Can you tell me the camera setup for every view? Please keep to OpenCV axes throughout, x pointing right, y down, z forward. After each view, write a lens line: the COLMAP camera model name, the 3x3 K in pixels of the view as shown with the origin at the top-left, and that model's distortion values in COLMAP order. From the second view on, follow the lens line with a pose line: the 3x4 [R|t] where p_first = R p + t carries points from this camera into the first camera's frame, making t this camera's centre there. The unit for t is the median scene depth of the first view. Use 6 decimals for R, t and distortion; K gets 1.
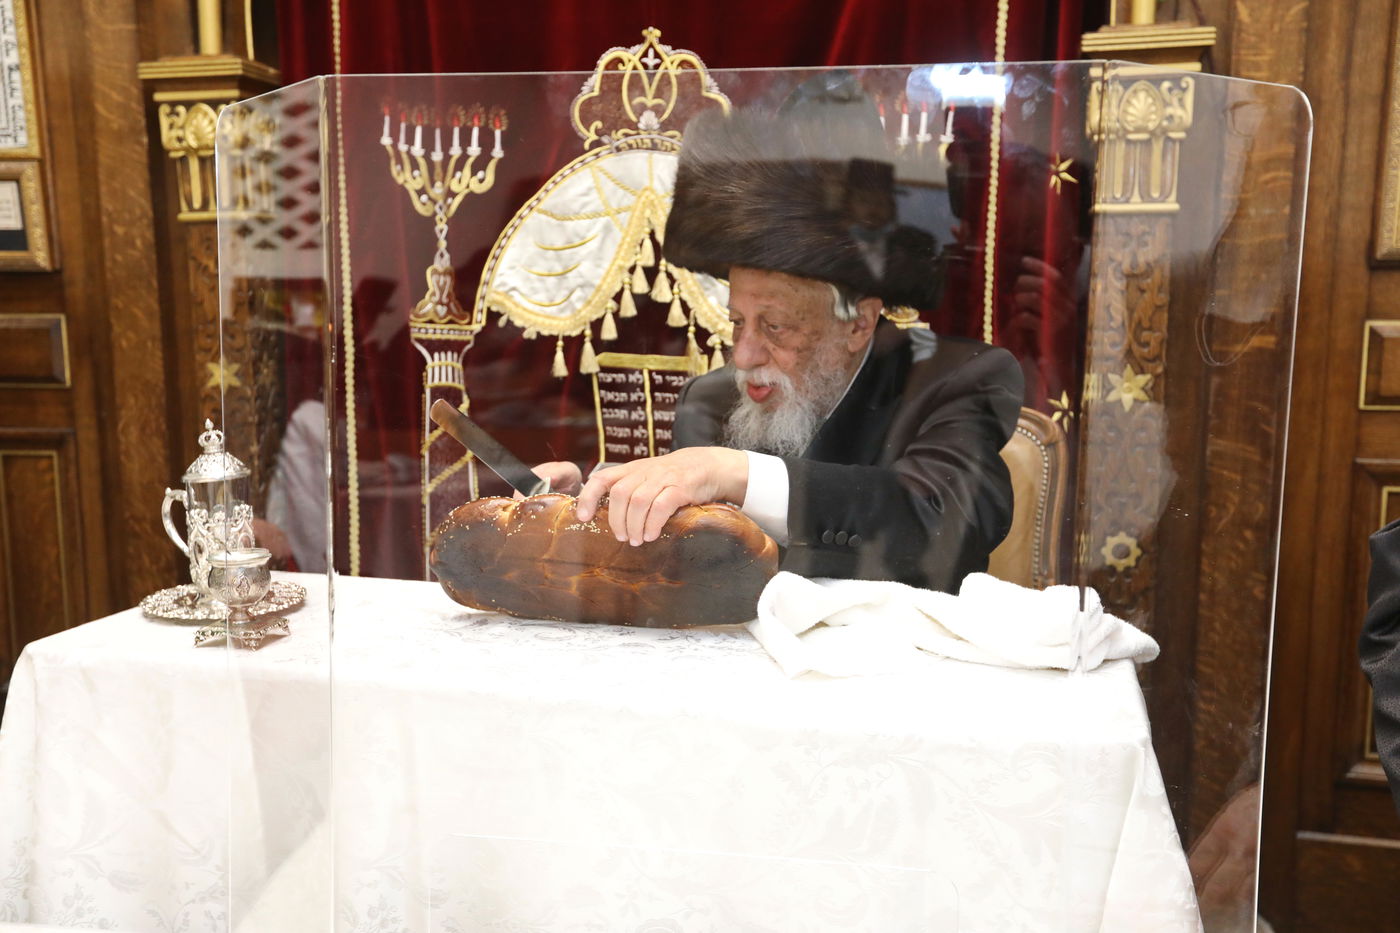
lens RADIAL K [[1324.5, 0, 697.7], [0, 1324.5, 471.0], [0, 0, 1]] dist [-0.004546, 0.155478]
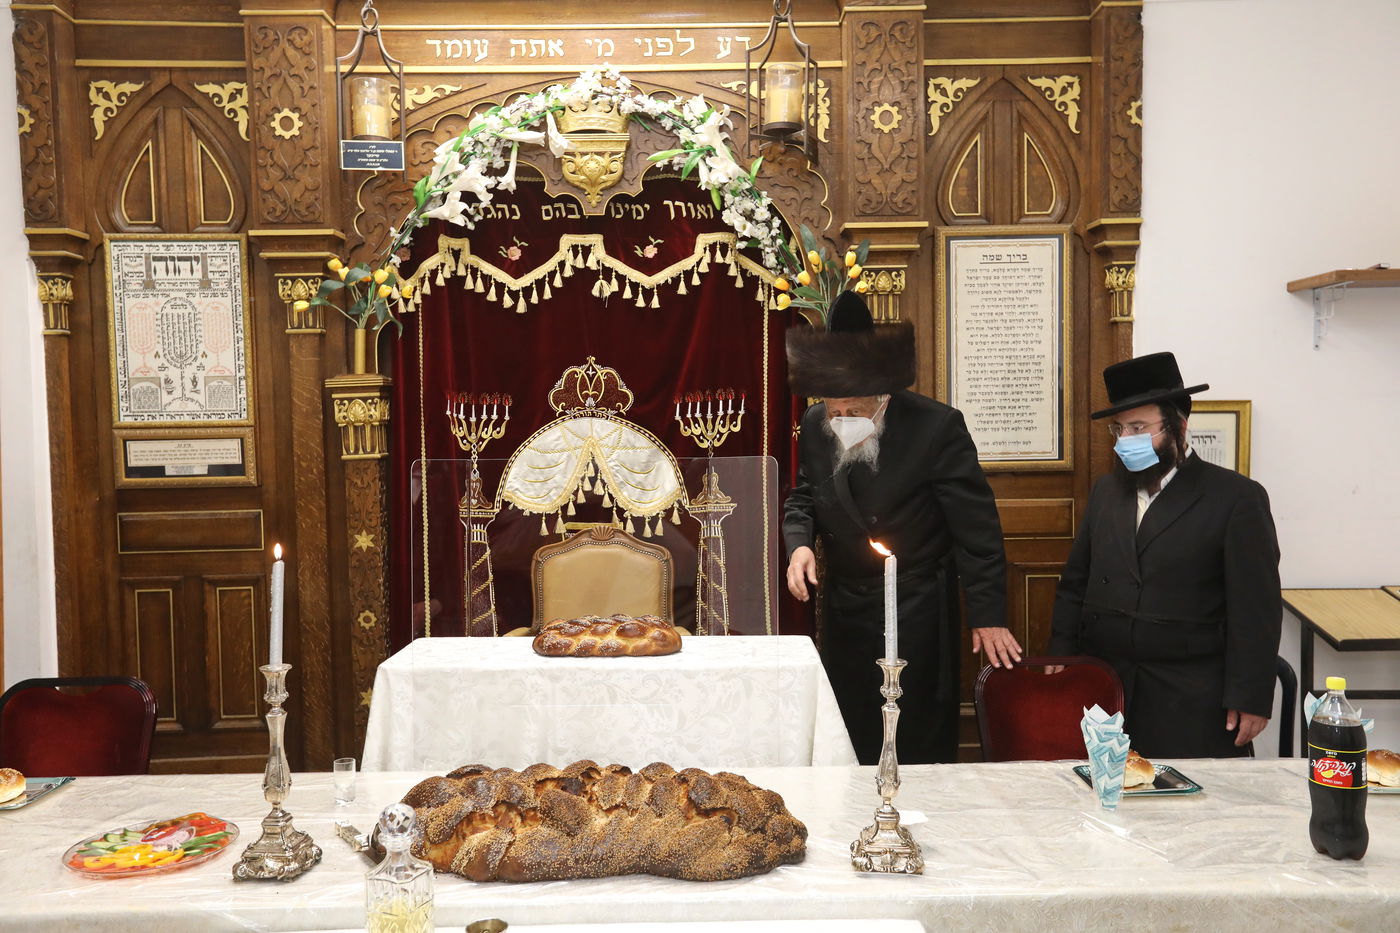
lens RADIAL K [[1223.0, 0, 700.0], [0, 1223.0, 466.5], [0, 0, 1]] dist [-0.017930, 0.199206]
pose [[0.979863, -0.021545, 0.198507, -0.235502], [0.041461, 0.994447, -0.096725, 0.008548], [-0.195320, 0.103007, 0.975315, -0.762475]]
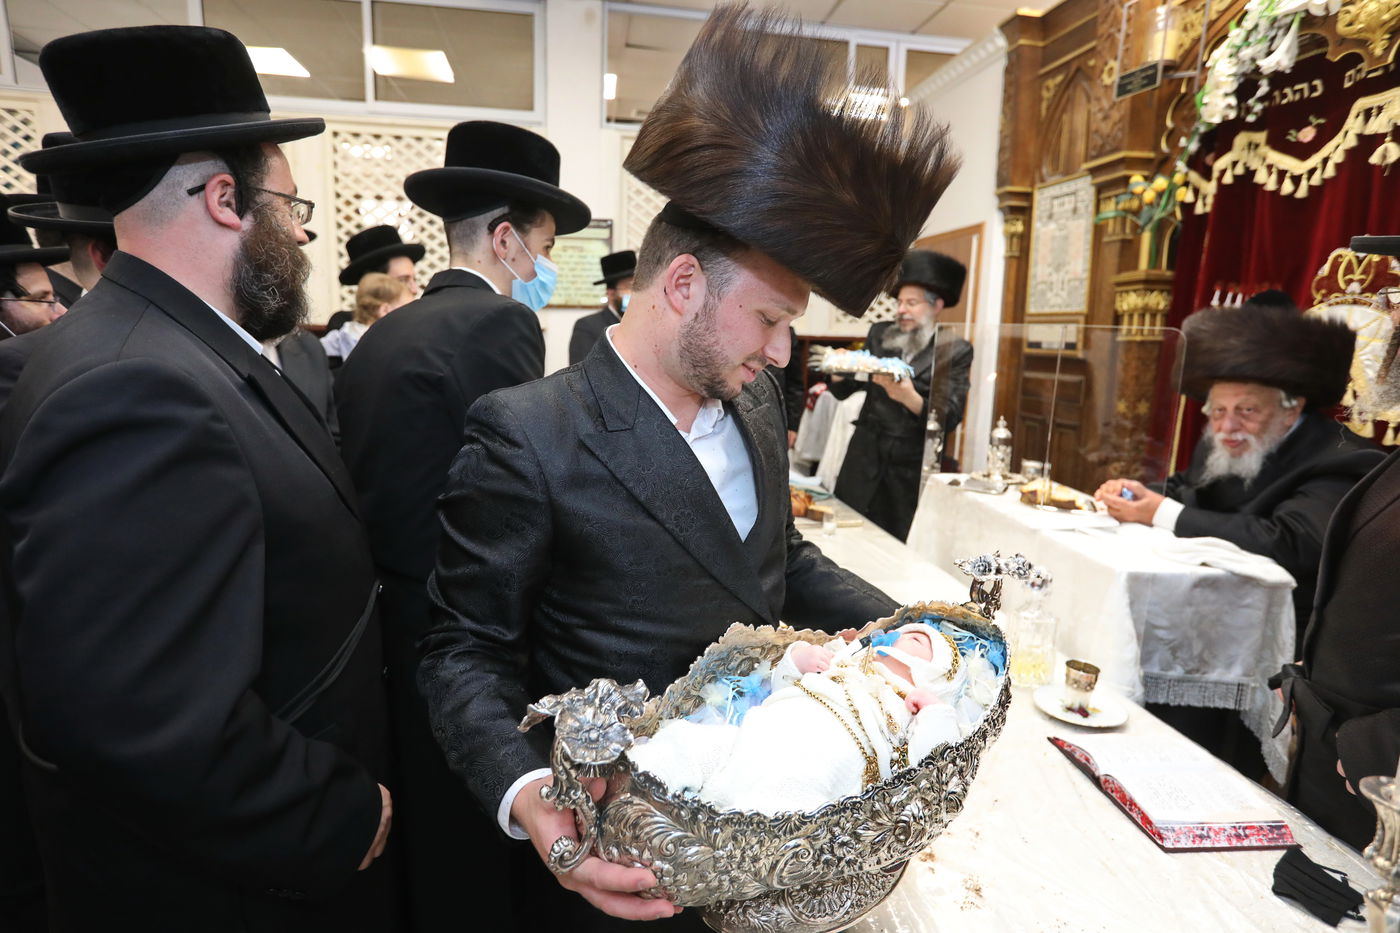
lens RADIAL K [[761.5, 0, 703.9], [0, 761.5, 466.9], [0, 0, 1]] dist [-0.038405, 0.025969]
pose [[0.338091, 0.173999, -0.924889, 0.634043], [-0.150570, 0.980101, 0.129346, -0.029870], [0.928991, 0.095529, 0.357562, -0.138993]]
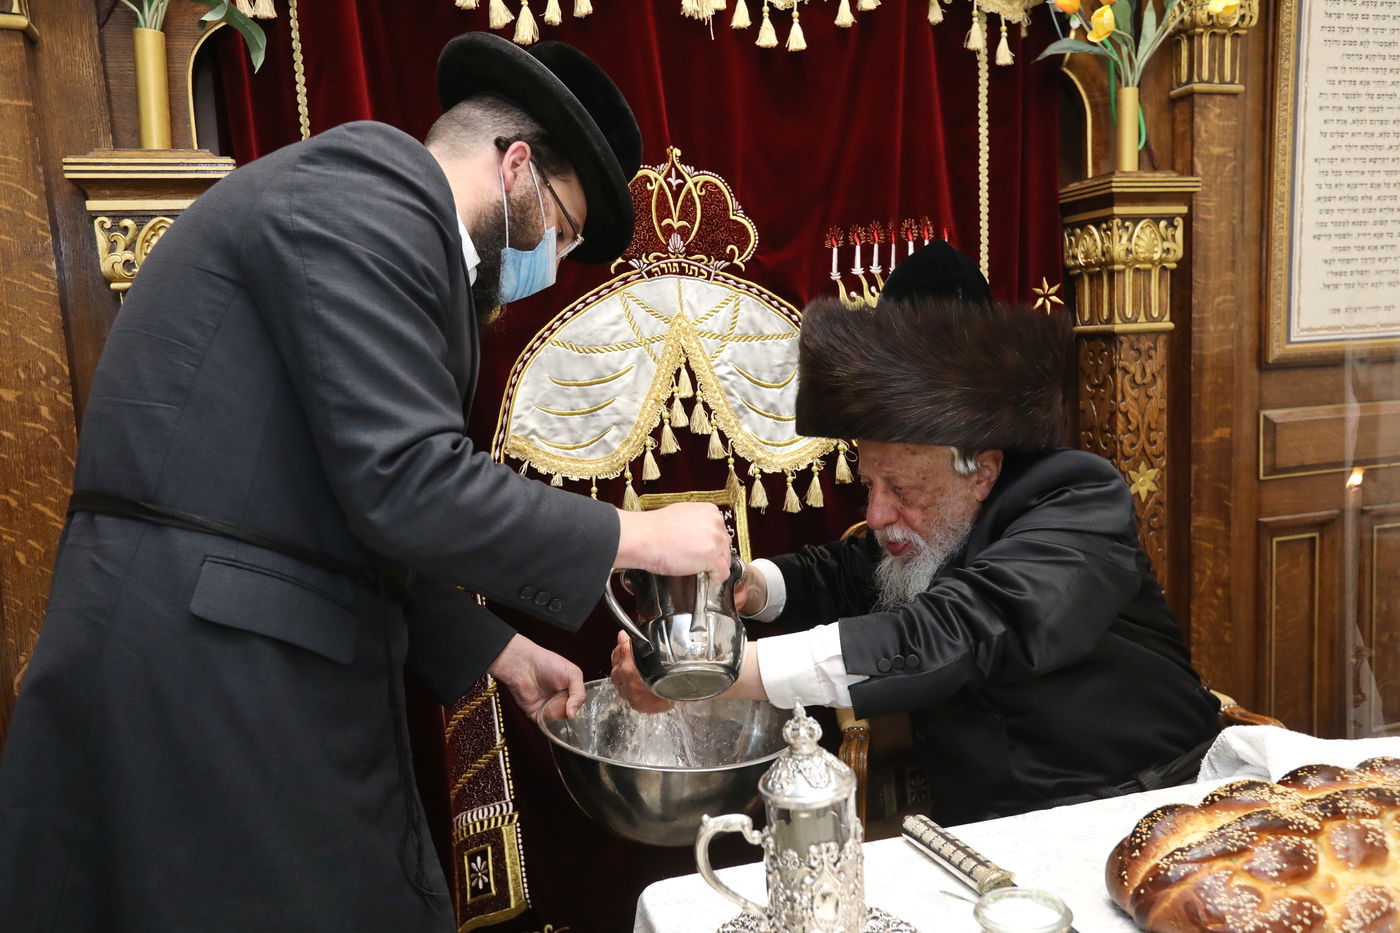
lens RADIAL K [[1078.2, 0, 701.8], [0, 1078.2, 462.5], [0, 0, 1]] dist [-0.011873, 0.083165]
pose [[0.850006, -0.093739, 0.518365, -0.428363], [0.117205, 0.993028, -0.012616, -0.098847], [-0.513568, 0.071479, 0.855066, 0.349571]]
